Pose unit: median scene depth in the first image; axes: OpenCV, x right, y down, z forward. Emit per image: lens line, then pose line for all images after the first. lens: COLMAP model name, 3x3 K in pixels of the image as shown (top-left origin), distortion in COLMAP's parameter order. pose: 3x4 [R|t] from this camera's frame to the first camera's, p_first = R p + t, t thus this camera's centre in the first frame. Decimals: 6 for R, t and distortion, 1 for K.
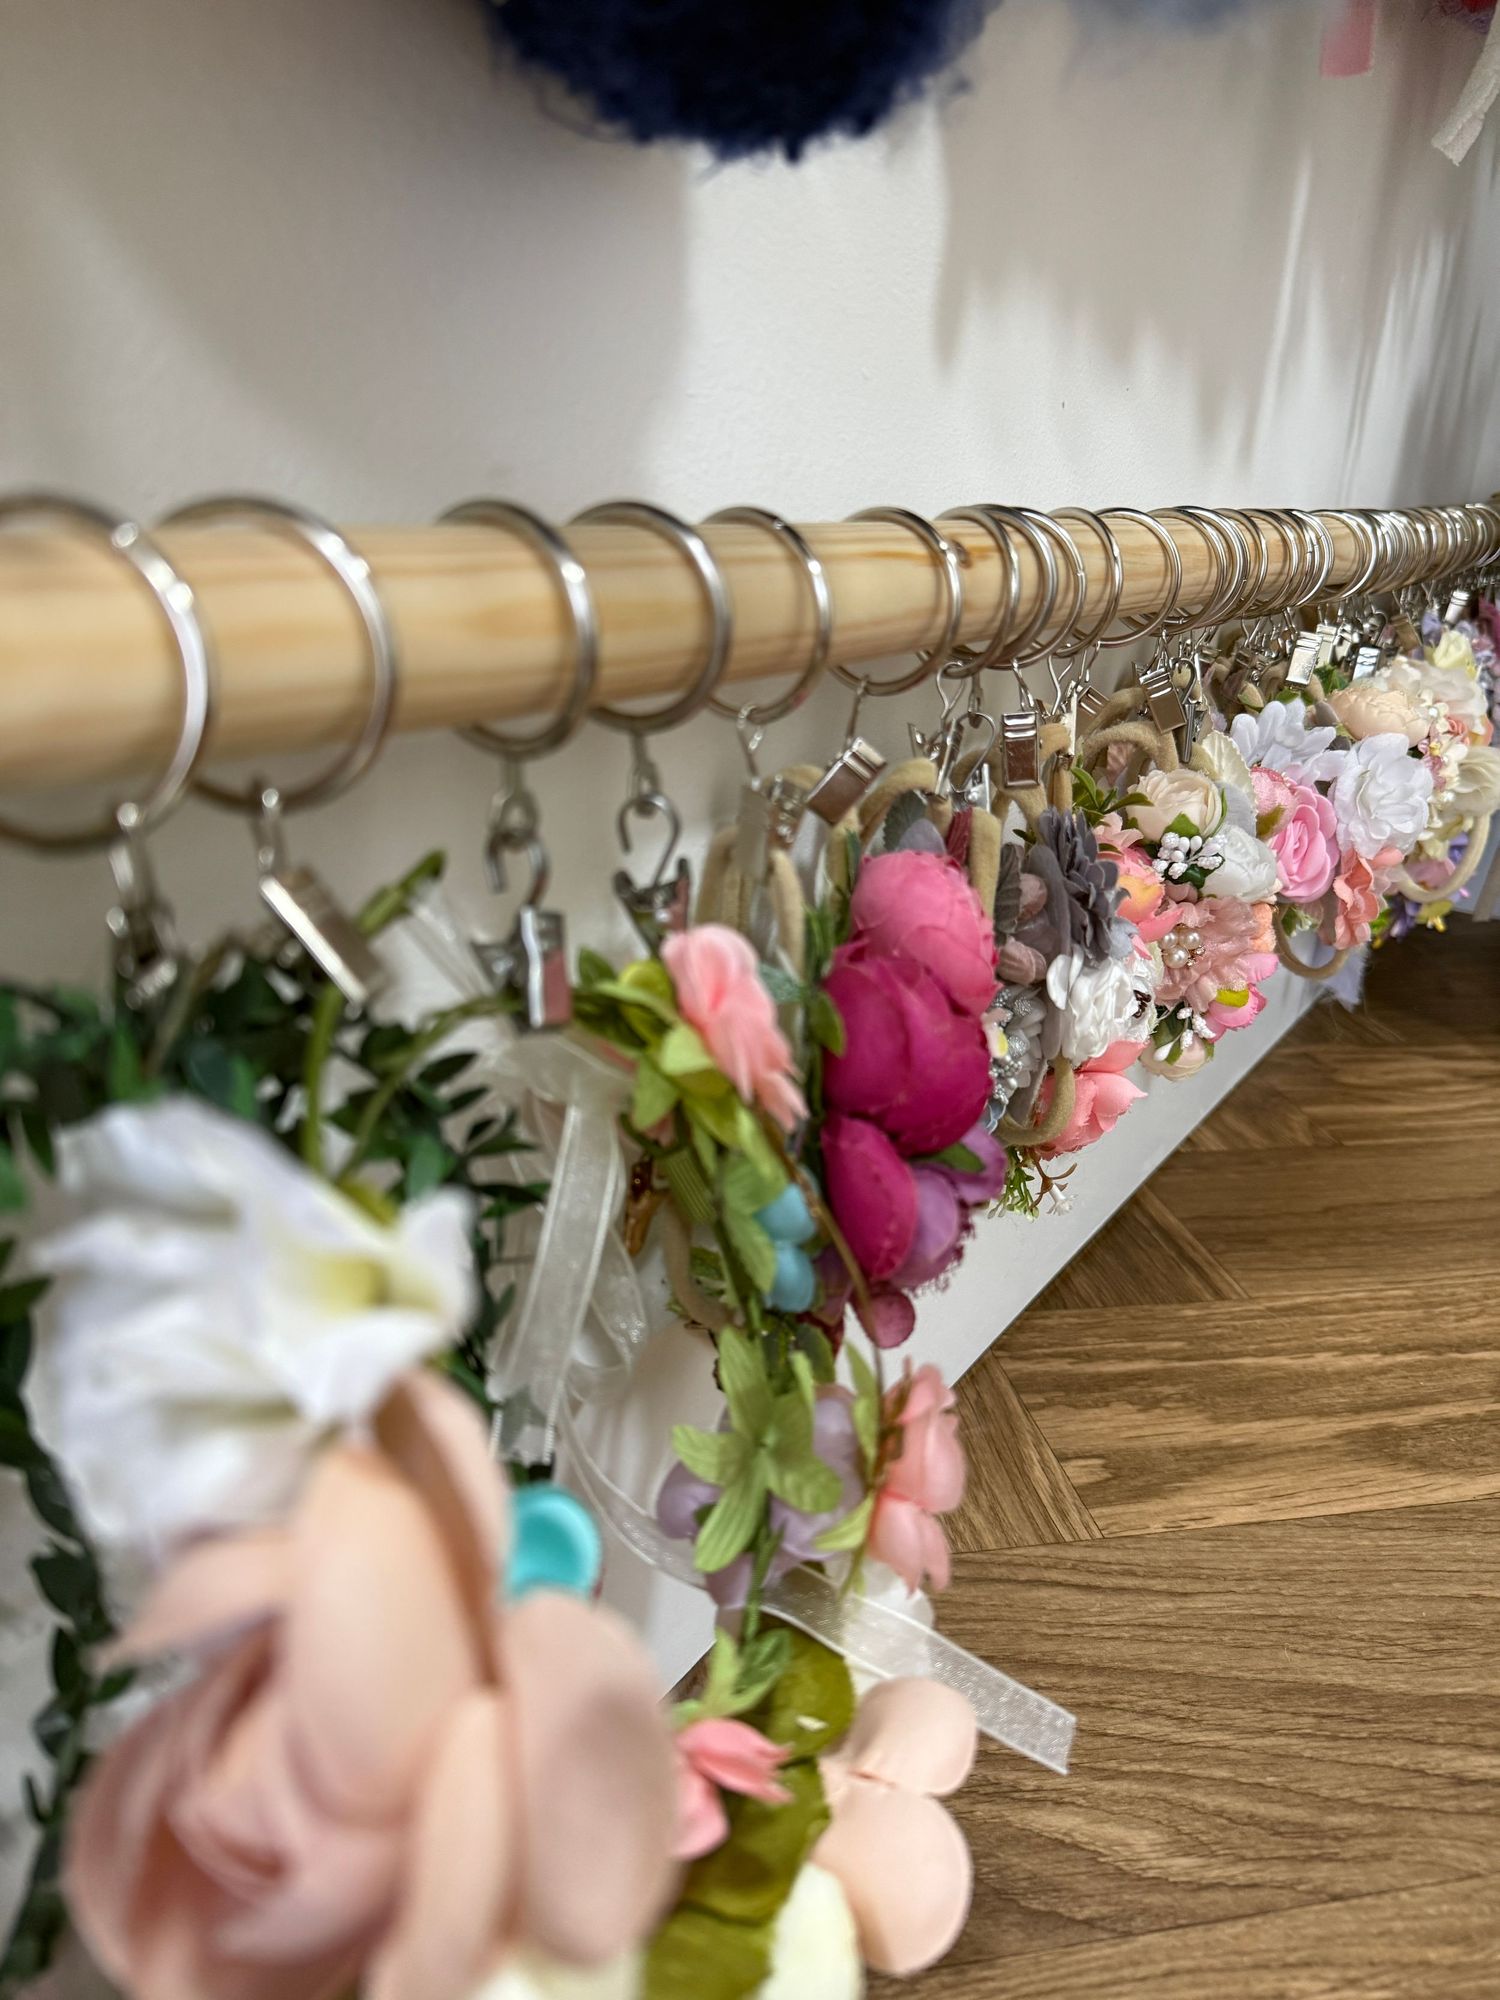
lens RADIAL K [[1430.9, 0, 750.0], [0, 1430.9, 1005.1], [0, 0, 1]] dist [-0.008850, -0.004891]
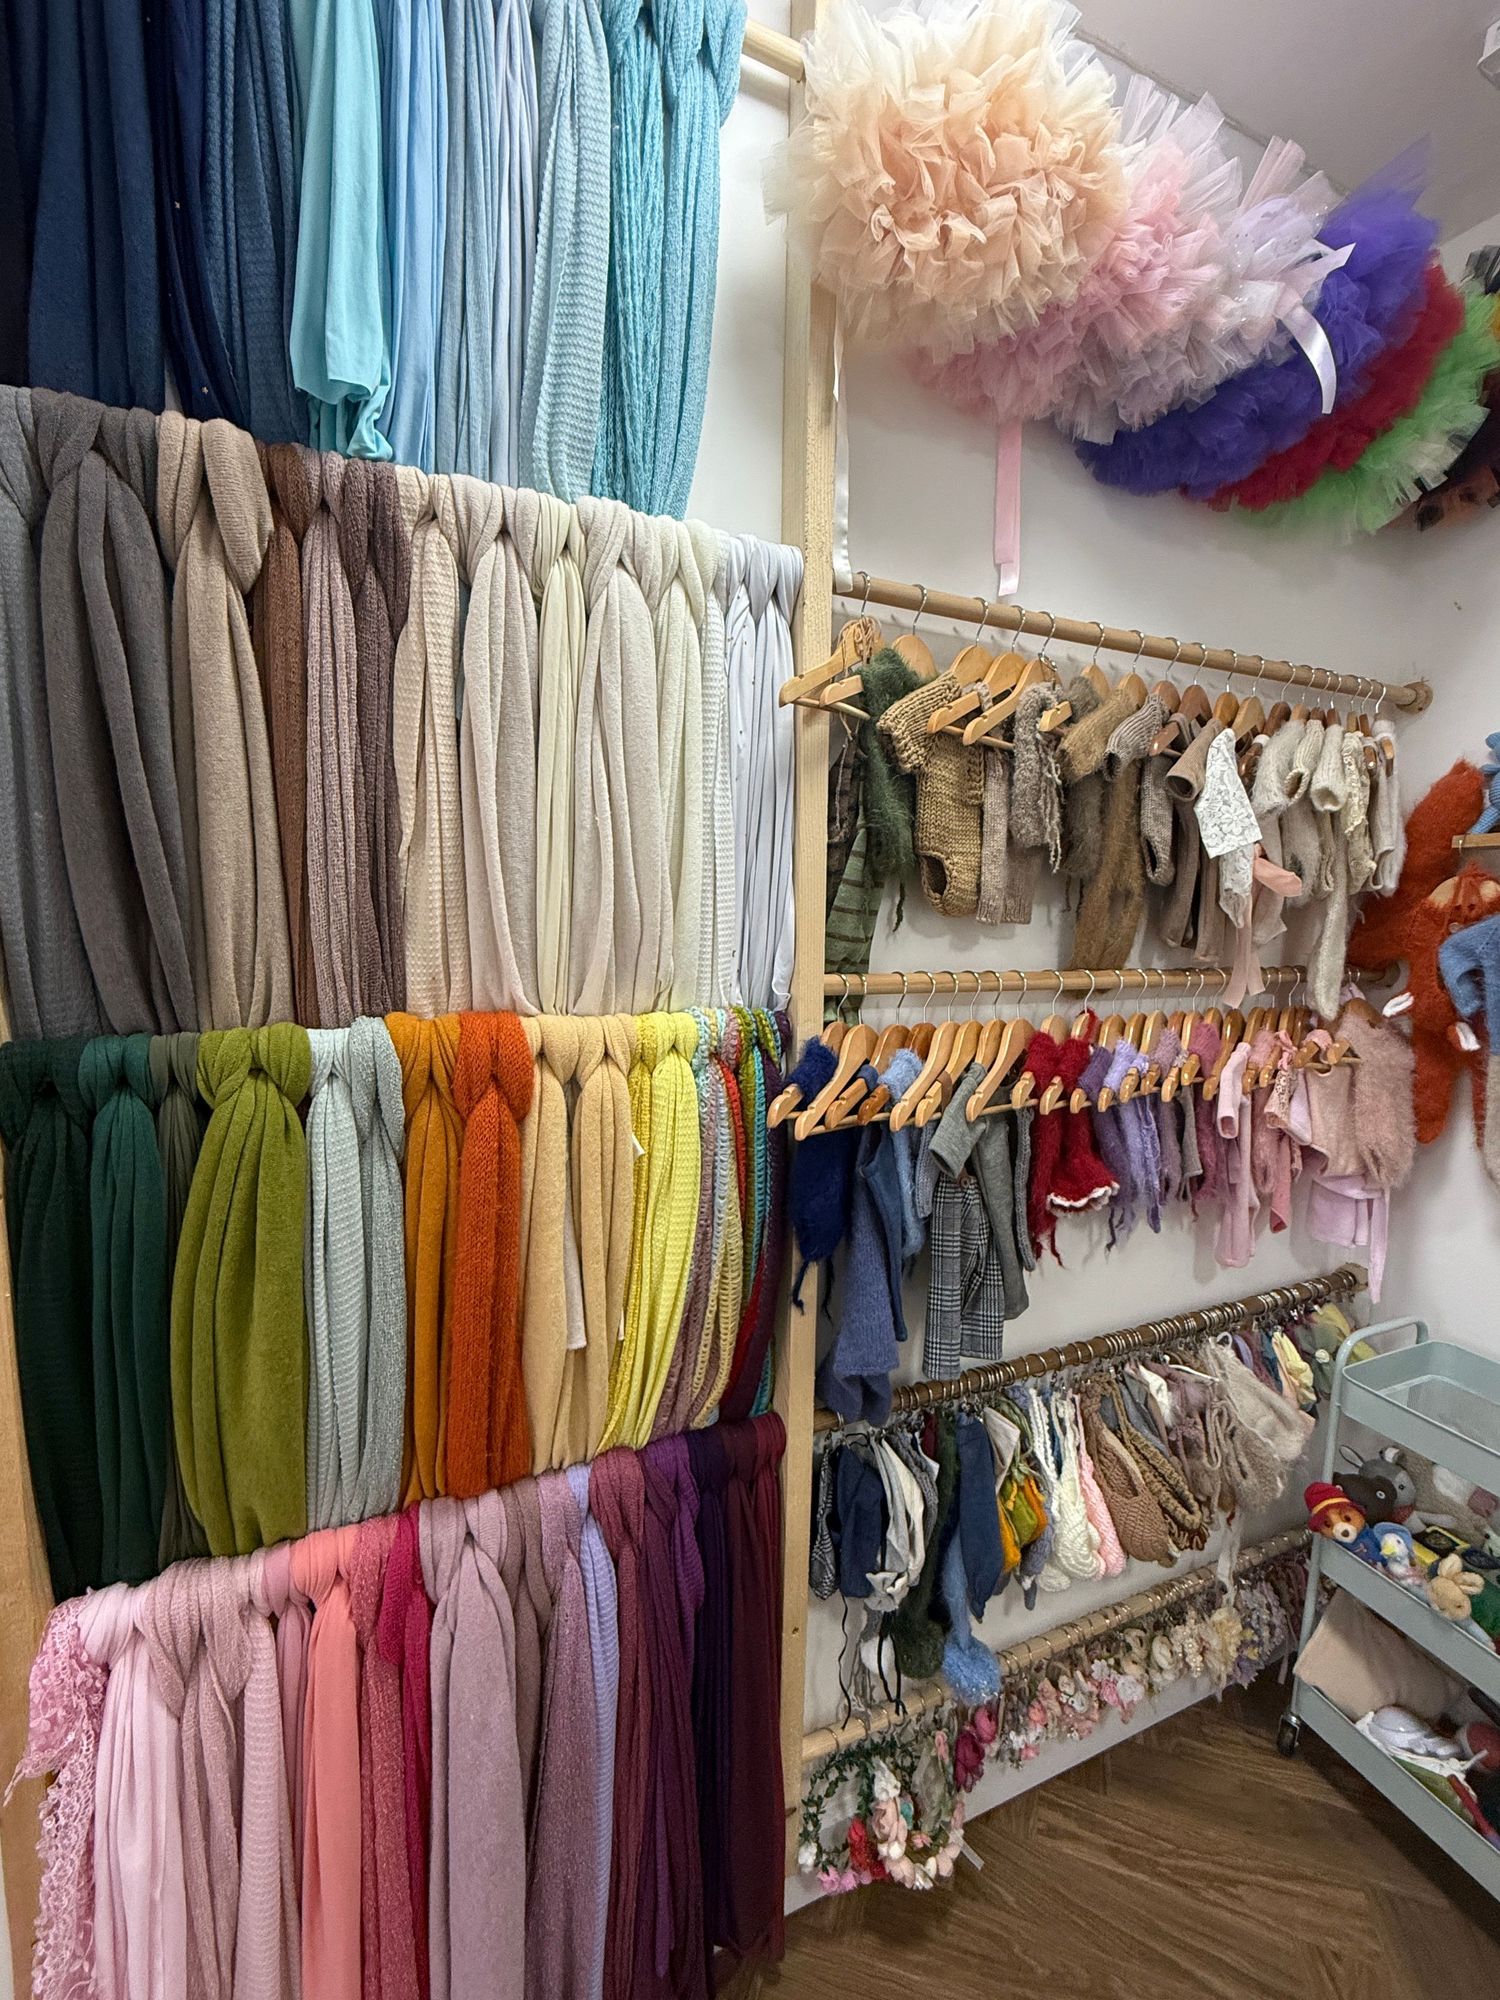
lens RADIAL K [[855.0, 0, 751.2], [0, 855.0, 999.4], [0, 0, 1]] dist [0.000130, -0.000362]
pose [[0.850878, 0.012547, -0.525214, 0.905833], [-0.161462, 0.957576, -0.238701, -1.578878], [0.499937, 0.287908, 0.816806, -2.815358]]
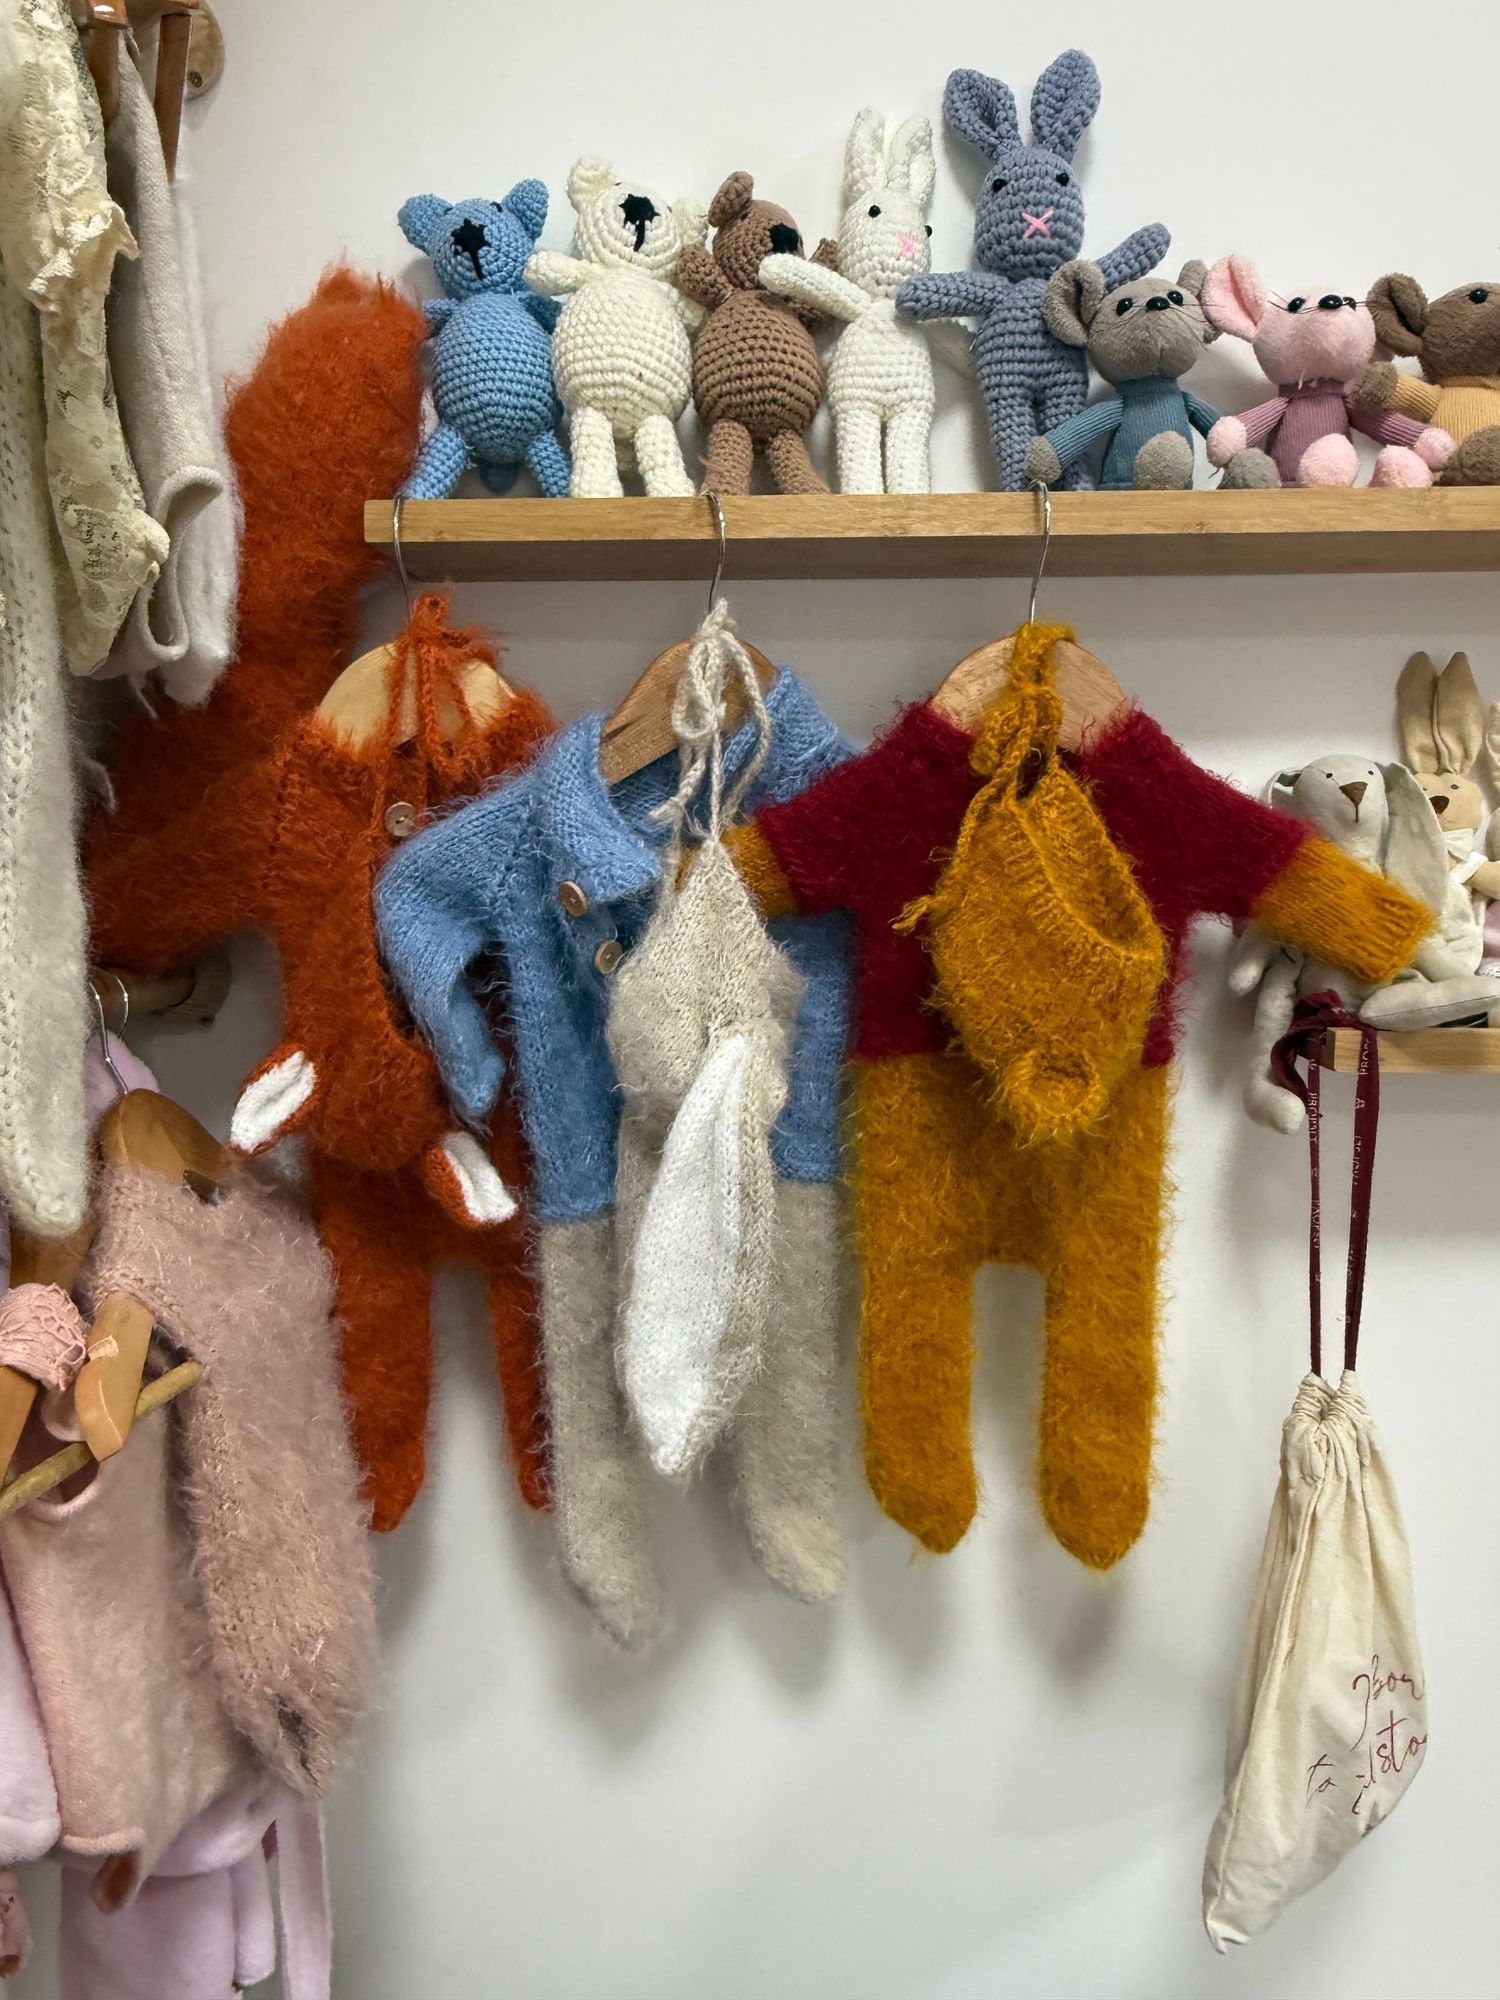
lens RADIAL K [[1372.0, 0, 749.9], [0, 1372.0, 980.6], [0, 0, 1]] dist [-0.001928, -0.000342]
pose [[0.846596, -0.100649, 0.522633, 0.976181], [0.234562, 0.952009, -0.196620, -2.438468], [-0.477761, 0.289048, 0.829576, -0.427724]]
